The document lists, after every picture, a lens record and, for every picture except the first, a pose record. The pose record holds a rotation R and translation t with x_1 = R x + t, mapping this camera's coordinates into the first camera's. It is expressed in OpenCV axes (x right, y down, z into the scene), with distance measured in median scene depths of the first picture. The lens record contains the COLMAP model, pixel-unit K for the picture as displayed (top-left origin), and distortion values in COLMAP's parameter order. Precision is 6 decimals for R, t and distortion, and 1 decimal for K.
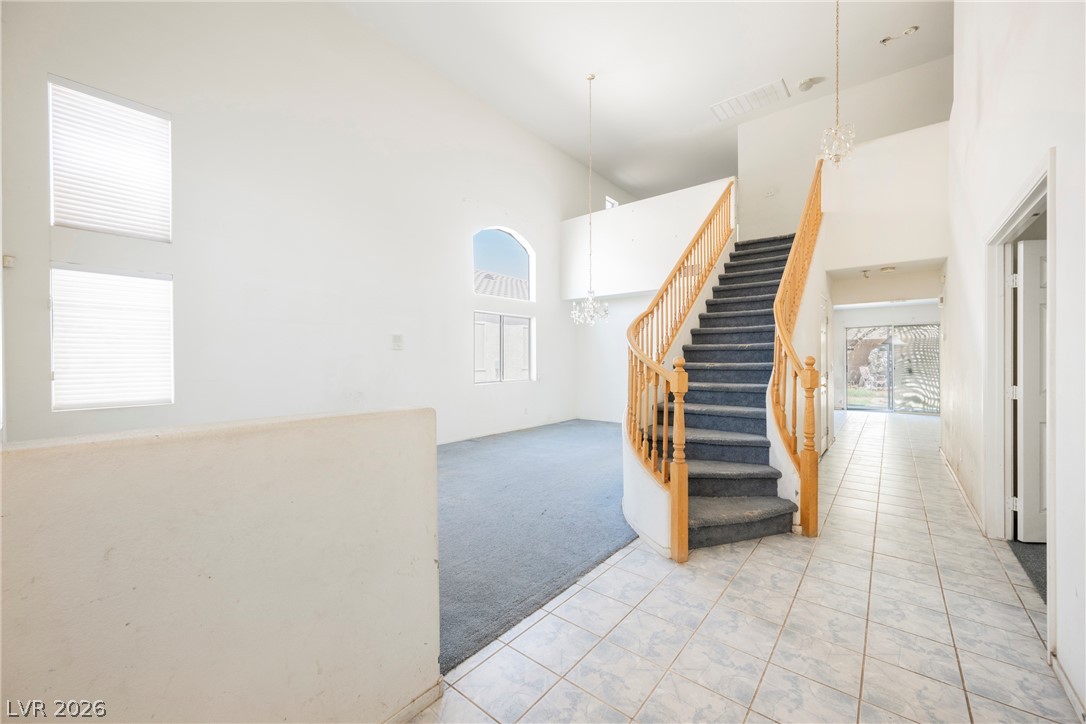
lens RADIAL K [[424.3, 0, 546.1], [0, 424.3, 368.4], [0, 0, 1]] dist [0.000058, -0.000235]
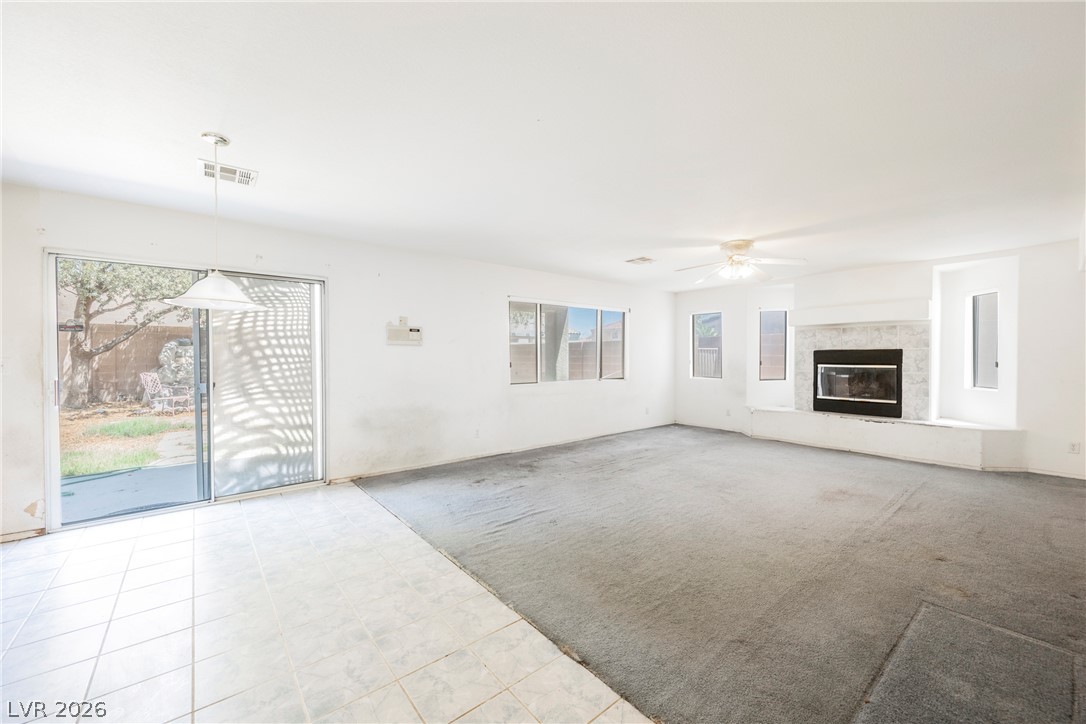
lens RADIAL K [[424.3, 0, 547.0], [0, 424.3, 360.1], [0, 0, 1]] dist [0.000058, -0.000235]
pose [[0.200753, -0.004473, 0.979632, 0.299431], [0.018920, 0.999821, 0.000688, -0.010871], [-0.979459, 0.018396, 0.200801, 0.364716]]
